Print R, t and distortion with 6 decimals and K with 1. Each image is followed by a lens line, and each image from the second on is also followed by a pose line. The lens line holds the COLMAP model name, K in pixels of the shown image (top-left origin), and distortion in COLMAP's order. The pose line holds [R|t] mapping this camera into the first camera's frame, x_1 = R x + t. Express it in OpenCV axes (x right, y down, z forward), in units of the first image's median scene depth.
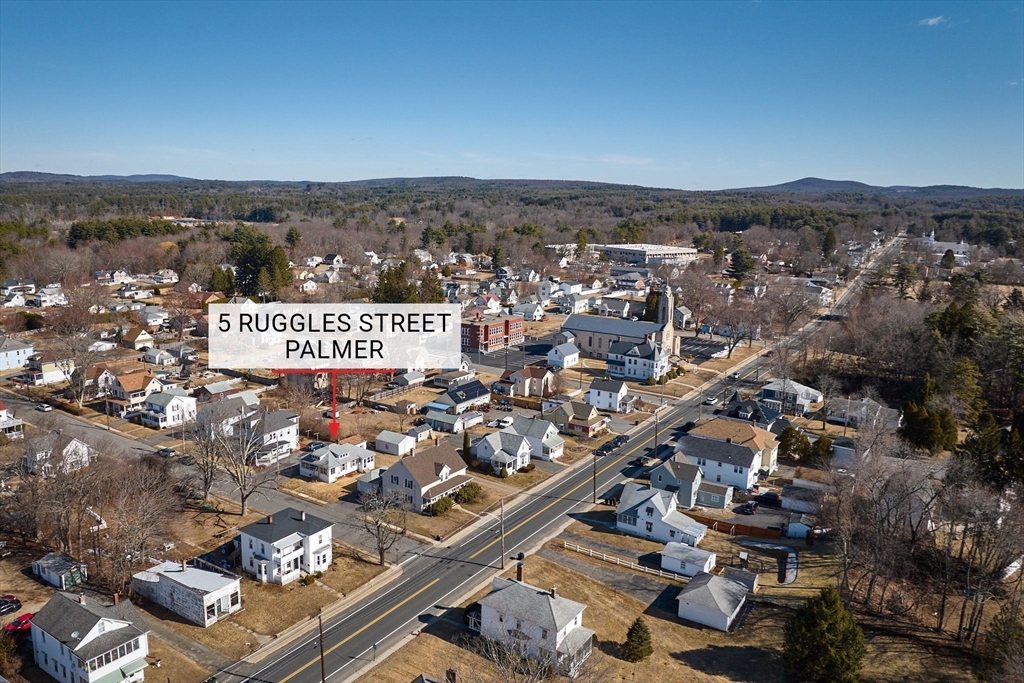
lens RADIAL K [[802.2, 0, 517.0], [0, 802.2, 343.2], [0, 0, 1]] dist [-0.034118, -0.004101]
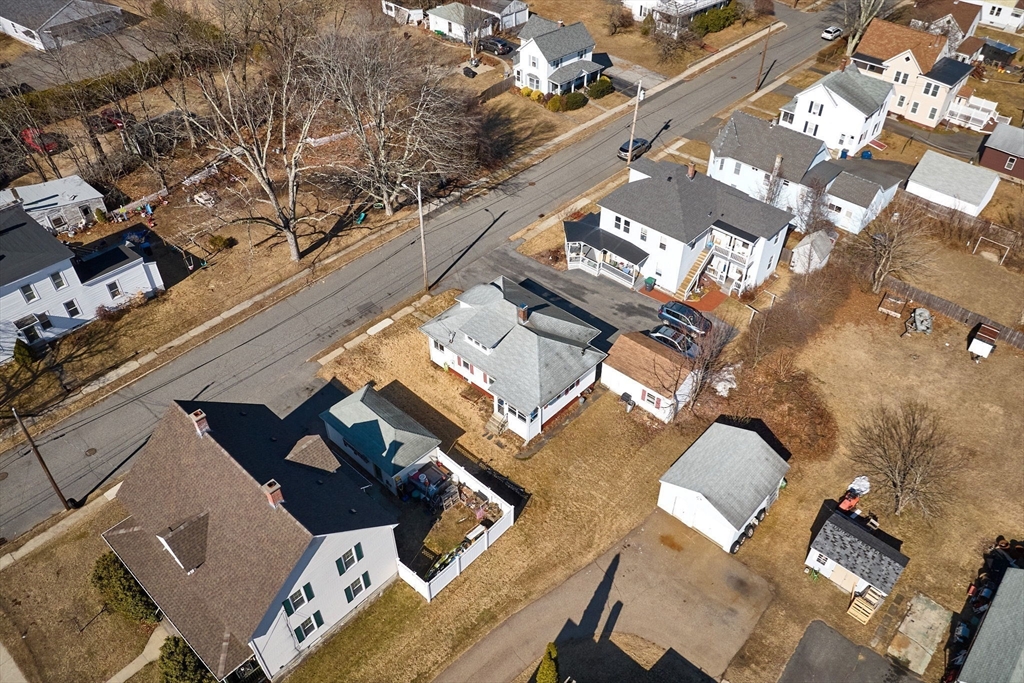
lens RADIAL K [[773.4, 0, 532.6], [0, 773.4, 347.7], [0, 0, 1]] dist [-0.037775, -0.003862]
pose [[-0.145514, 0.638940, -0.755368, 0.046016], [-0.221695, 0.723022, 0.654287, -0.089070], [0.964198, 0.262669, 0.036440, 0.946458]]
